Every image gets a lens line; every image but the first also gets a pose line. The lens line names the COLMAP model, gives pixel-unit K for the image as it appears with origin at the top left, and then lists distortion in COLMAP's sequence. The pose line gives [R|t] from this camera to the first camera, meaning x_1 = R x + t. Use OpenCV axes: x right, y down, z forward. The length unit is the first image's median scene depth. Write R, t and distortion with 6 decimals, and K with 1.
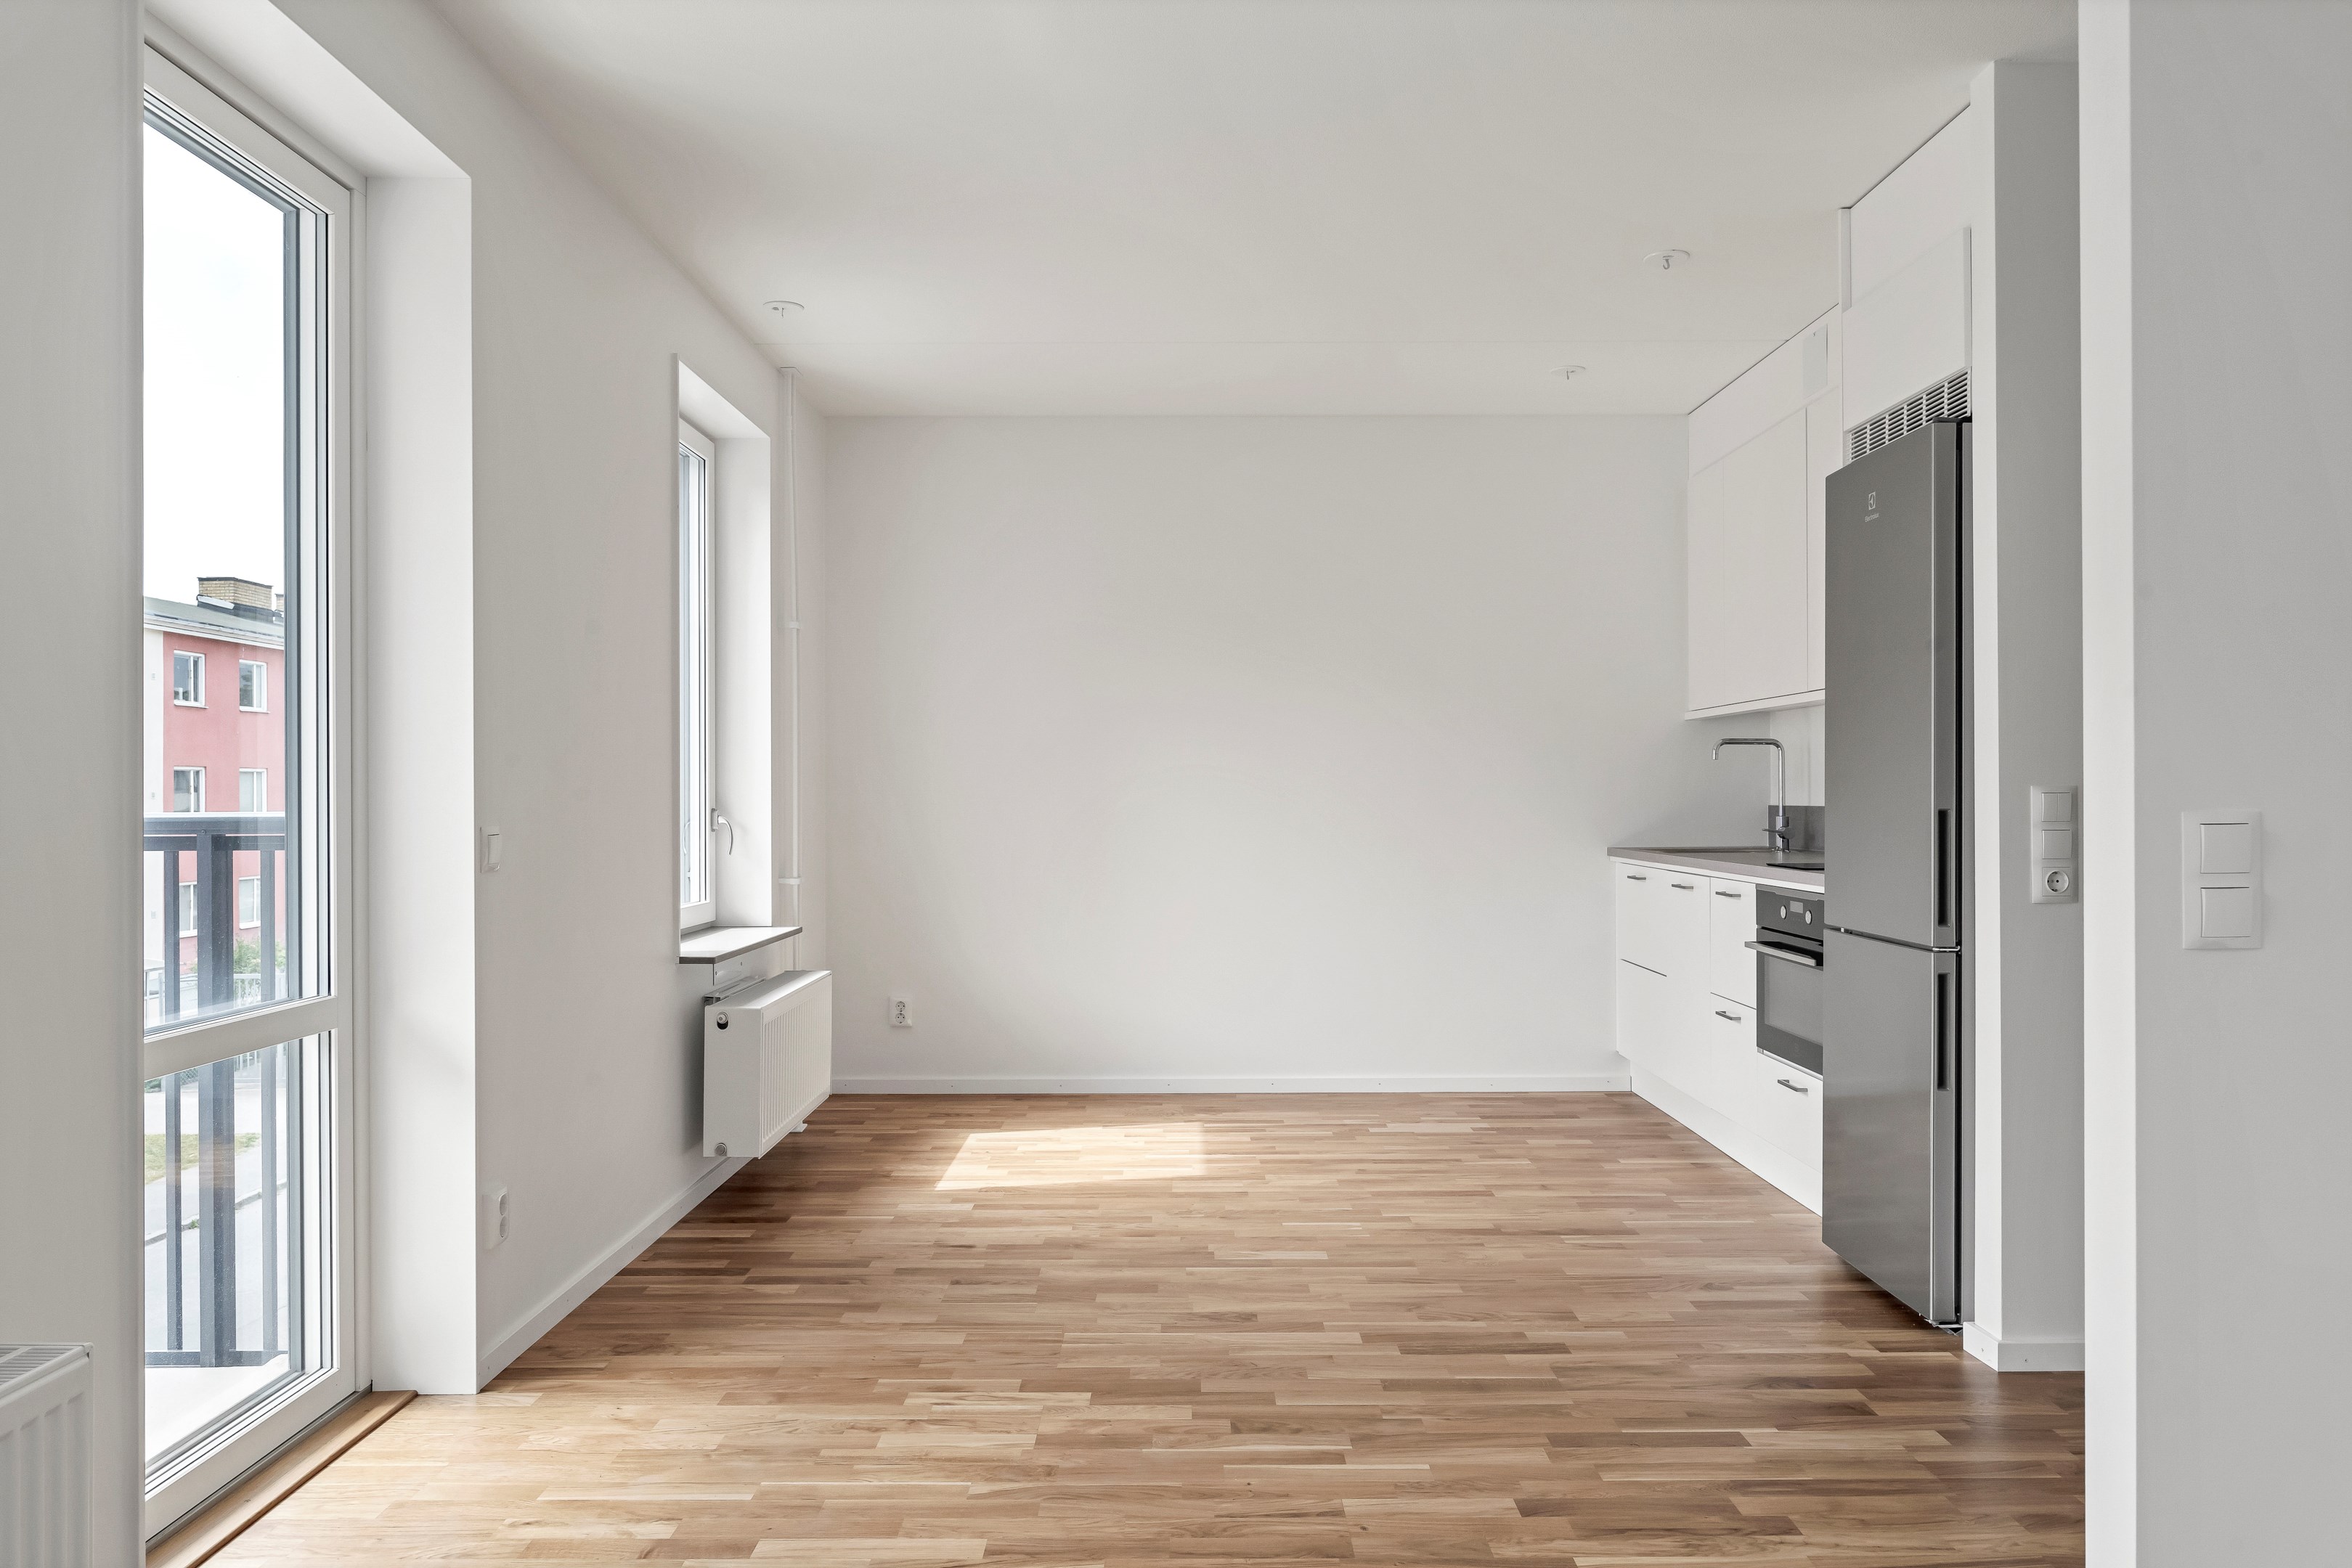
lens RADIAL K [[1634.4, 0, 1176.0], [0, 1634.4, 784.0], [0, 0, 1]] dist [-0.009459, -0.003232]
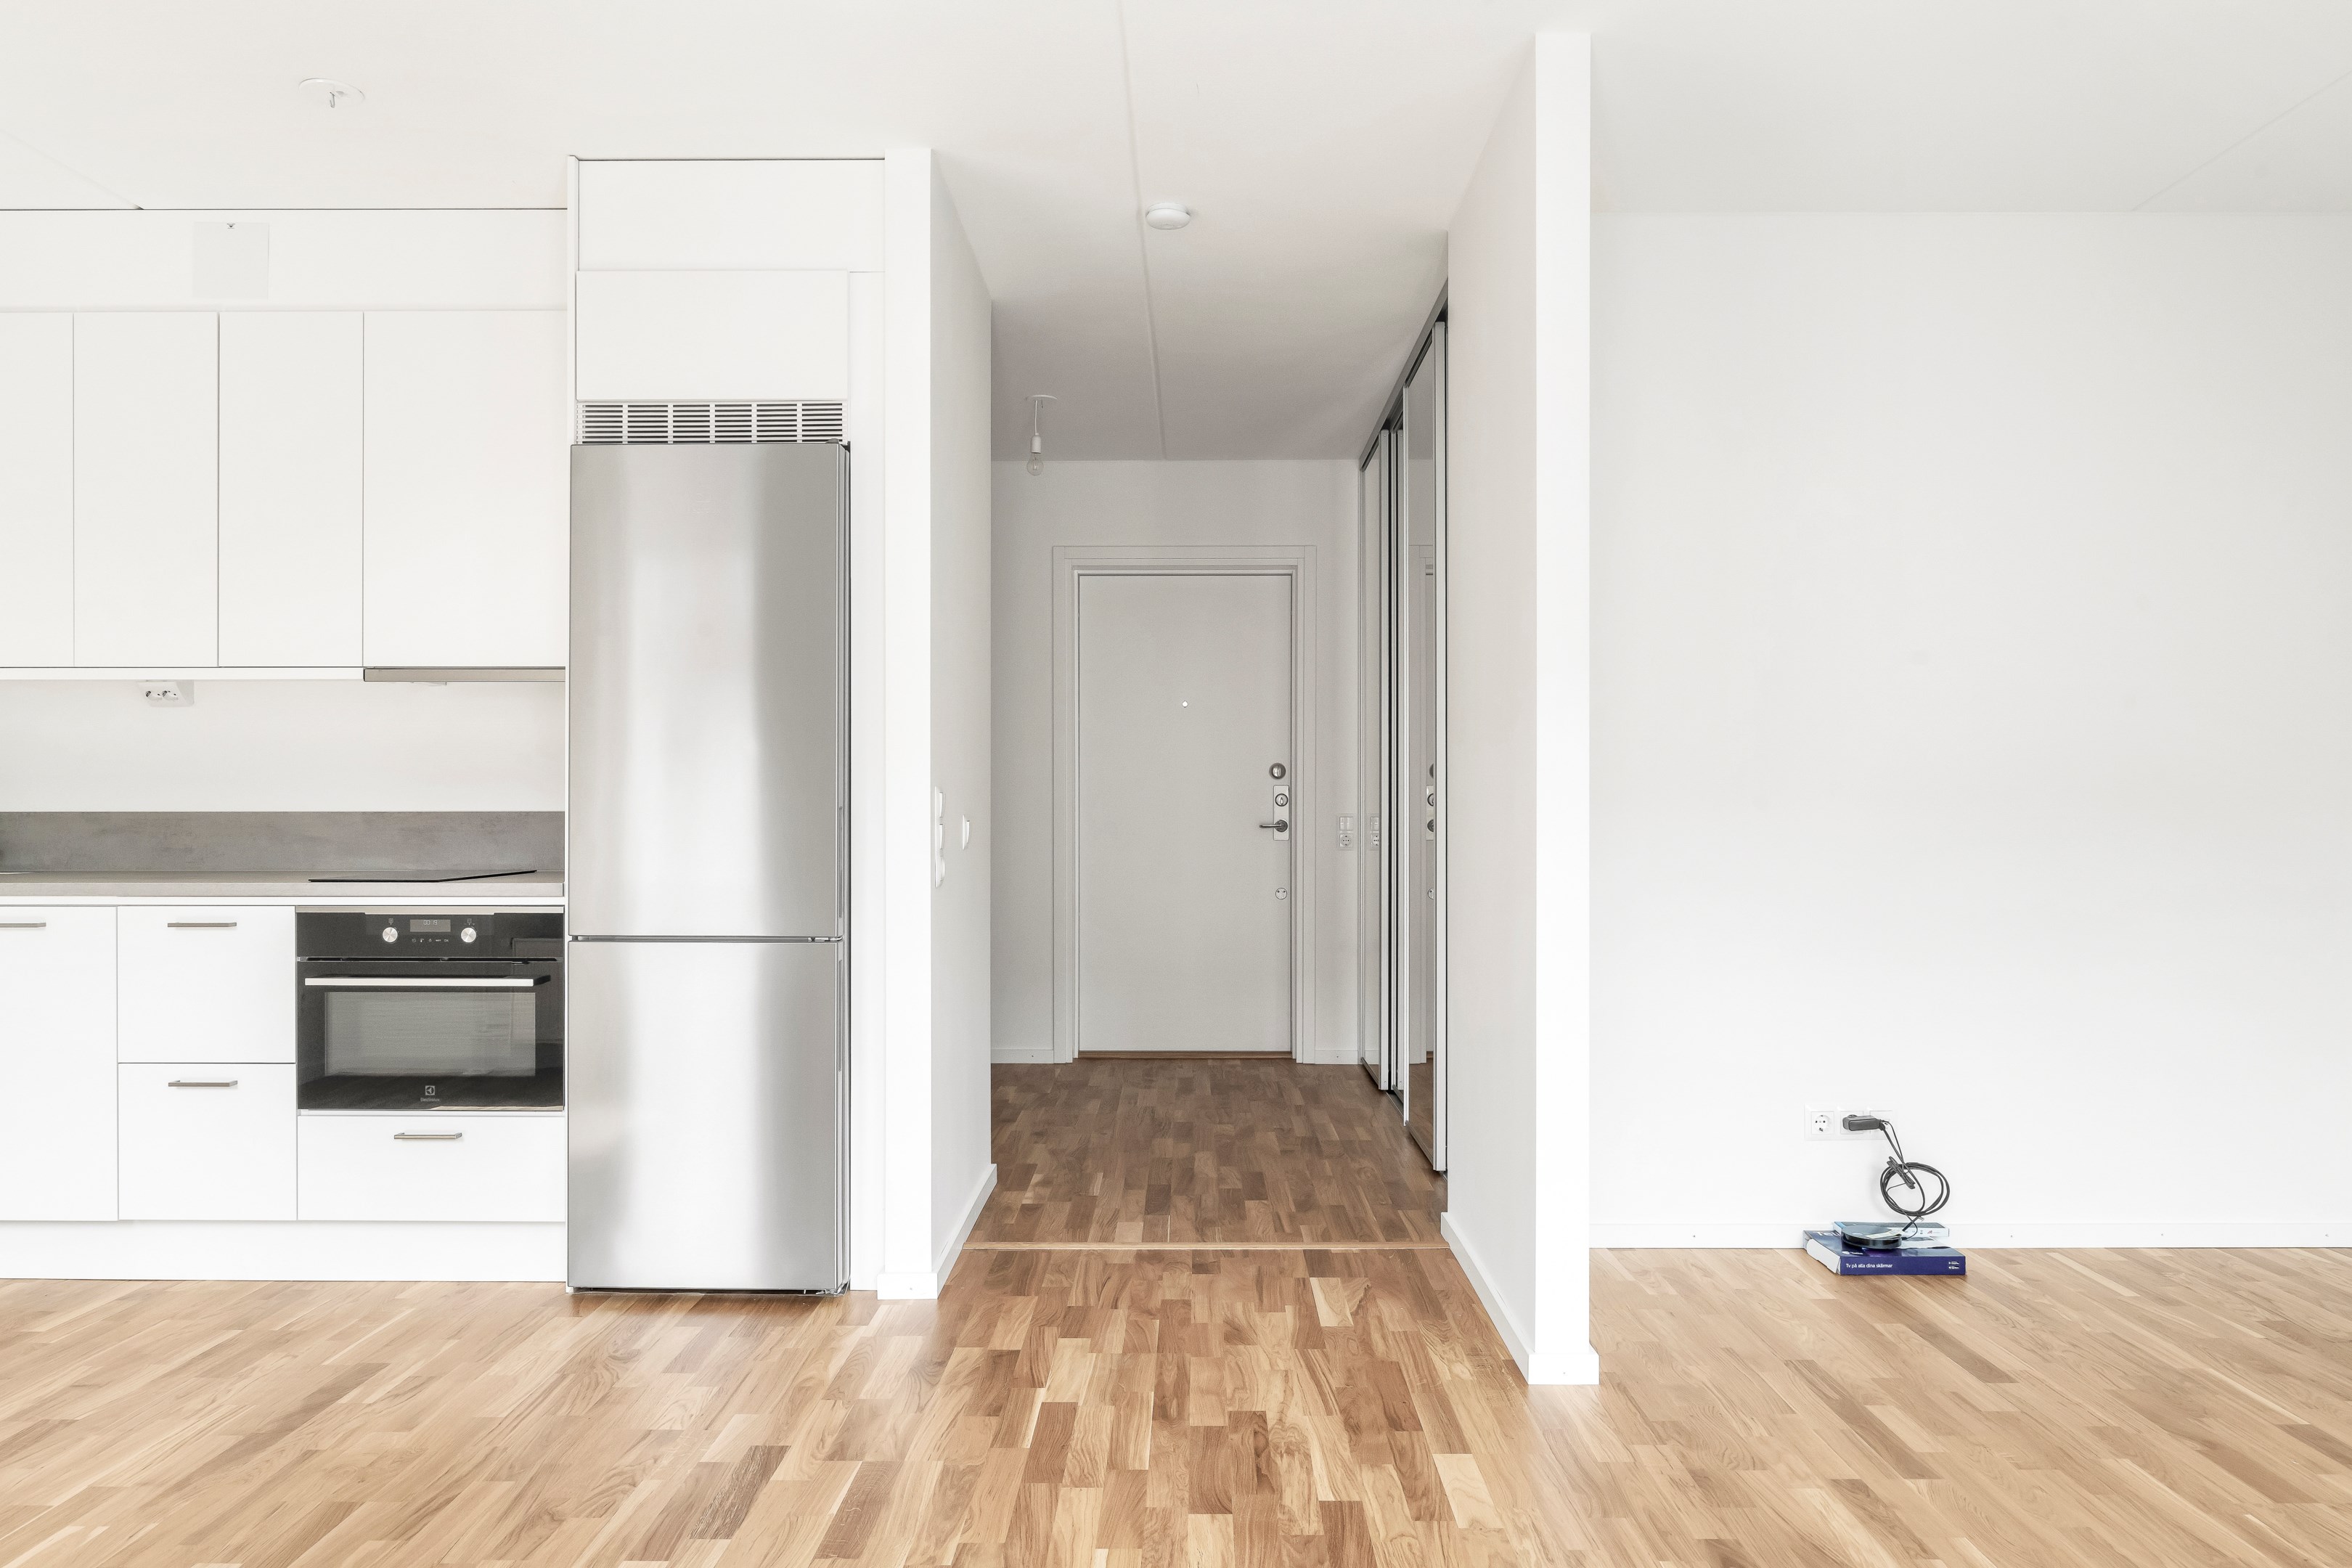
lens RADIAL K [[1567.9, 0, 1176.0], [0, 1567.9, 784.0], [0, 0, 1]] dist [-0.009407, 0.005133]
pose [[0.009935, 0.017518, 0.999797, -0.620829], [-0.007755, 0.999818, -0.017441, 0.017204], [-0.999921, -0.007580, 0.010069, 0.848930]]
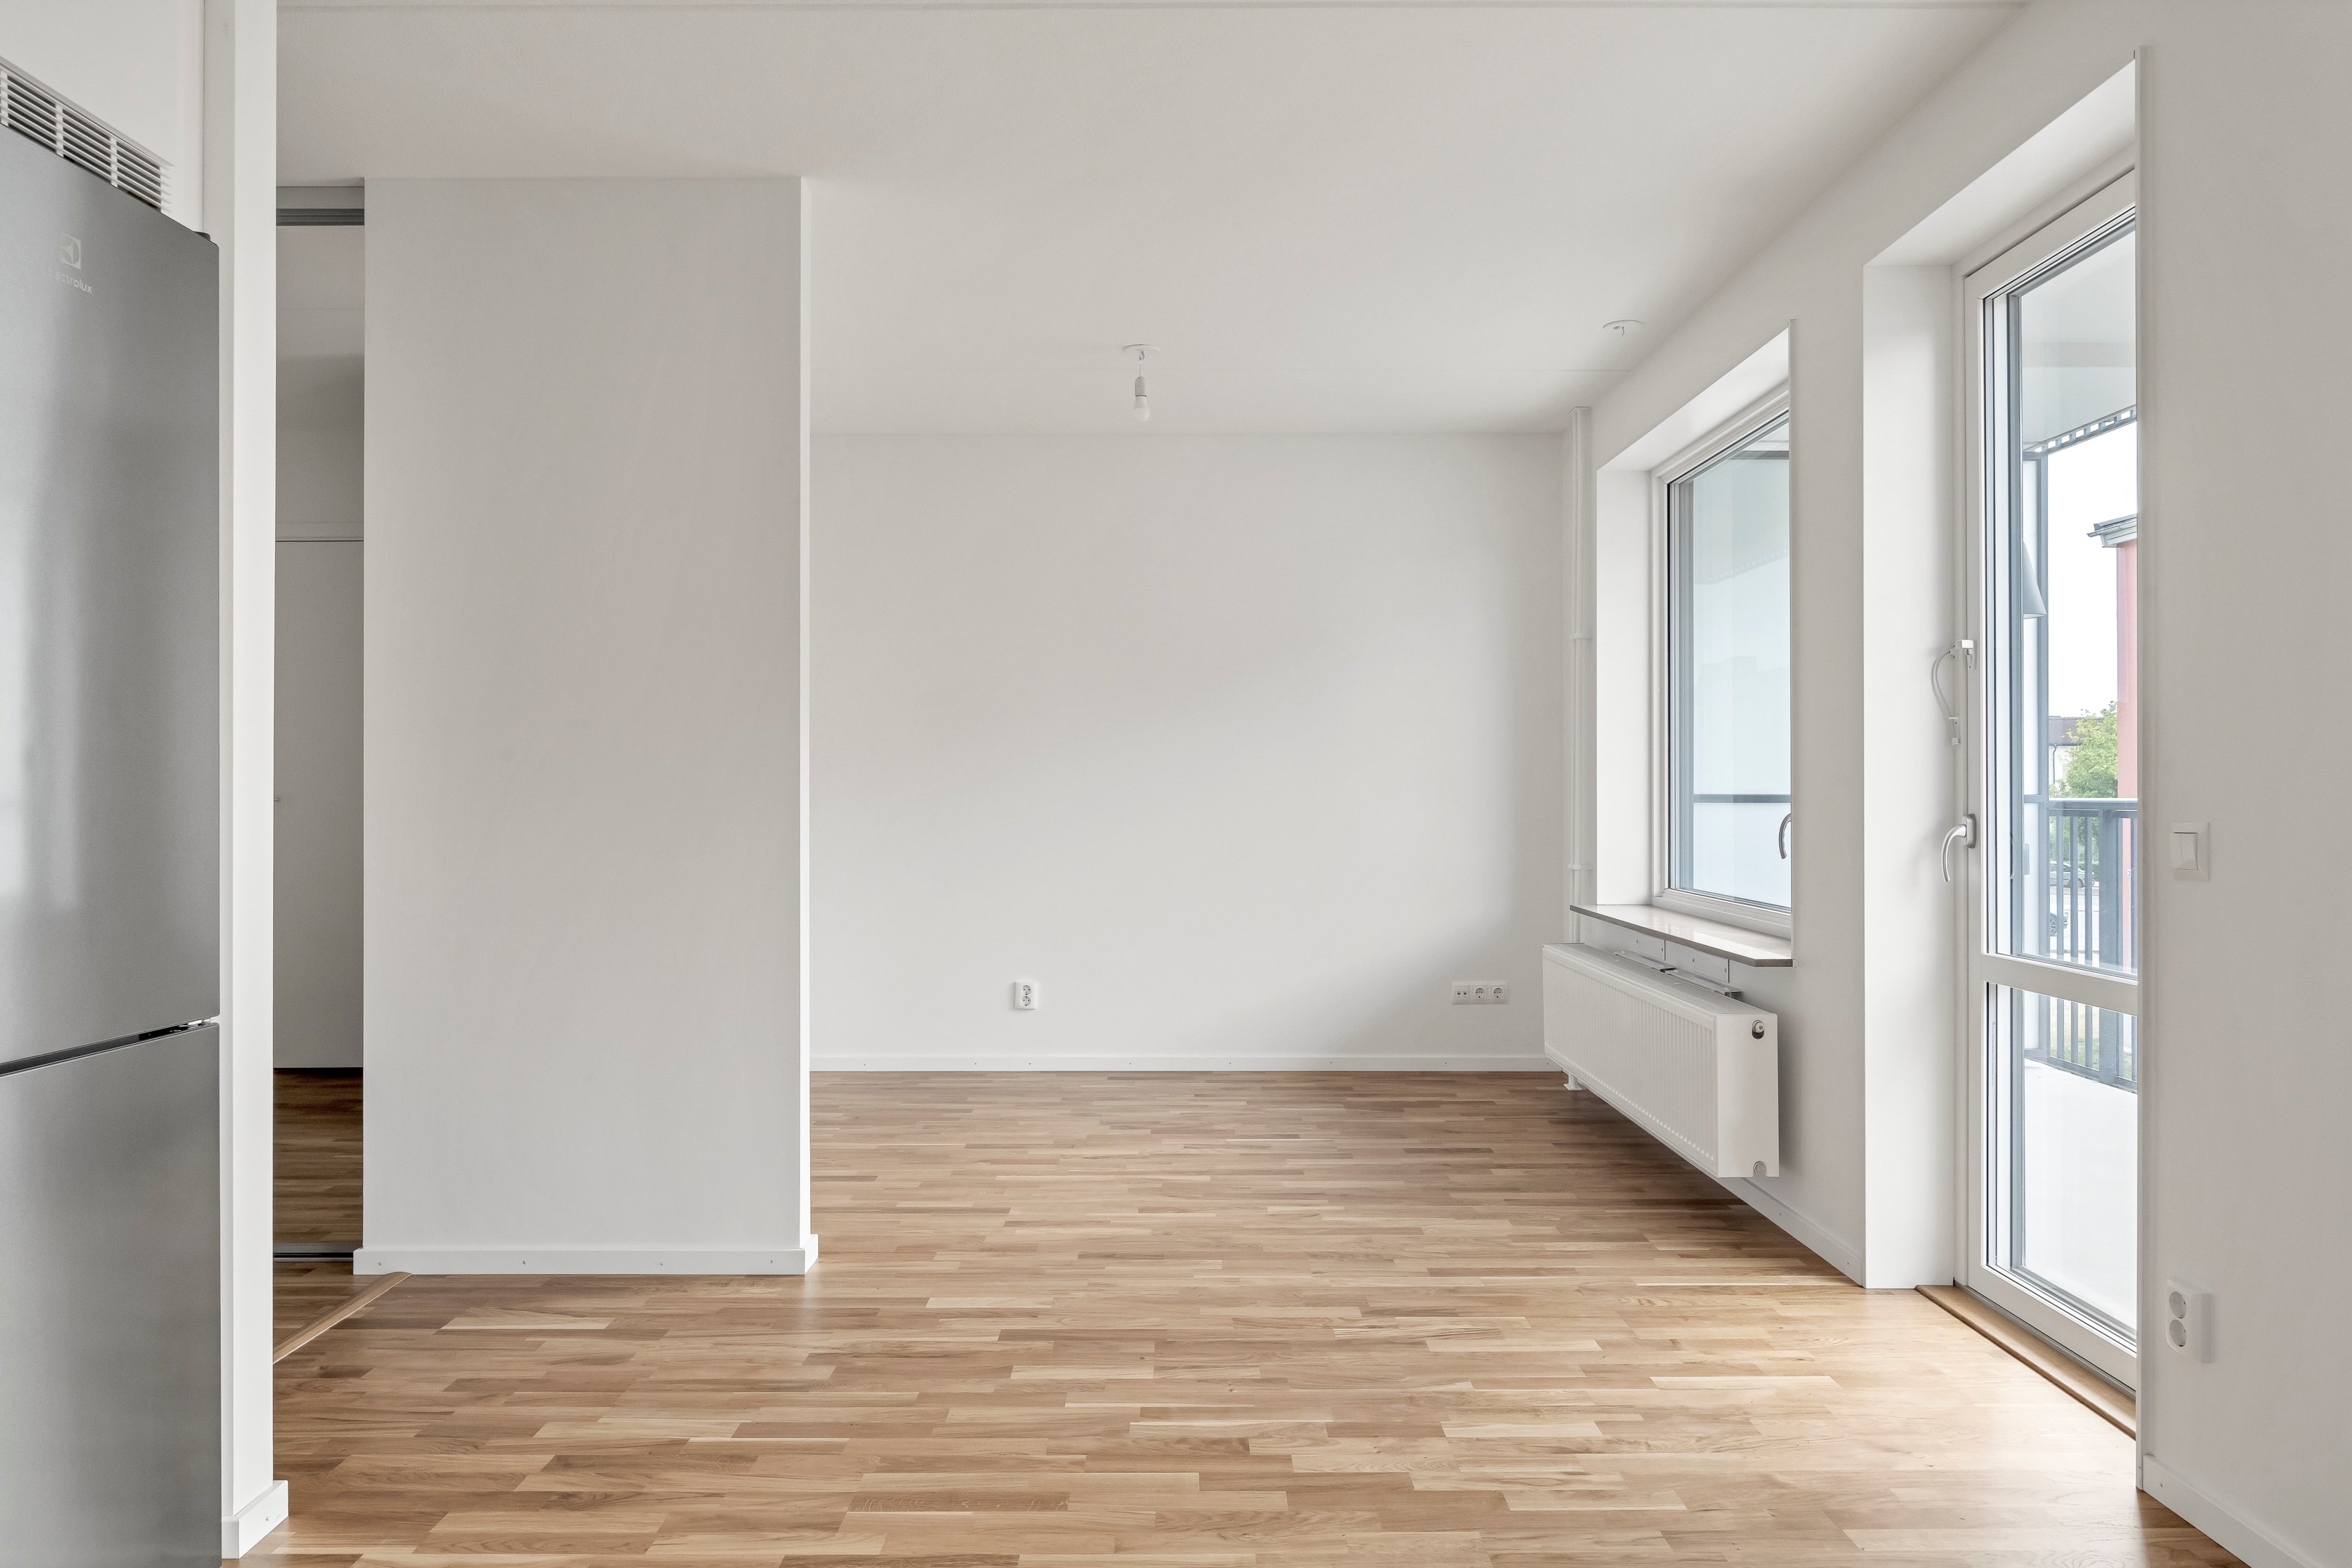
lens RADIAL K [[1567.7, 0, 1176.0], [0, 1567.7, 784.0], [0, 0, 1]] dist [-0.009407, 0.005133]
pose [[-0.999988, 0.004359, -0.002263, 0.072970], [0.004390, 0.999896, -0.013715, 0.016298], [0.002203, -0.013725, -0.999903, 1.824147]]
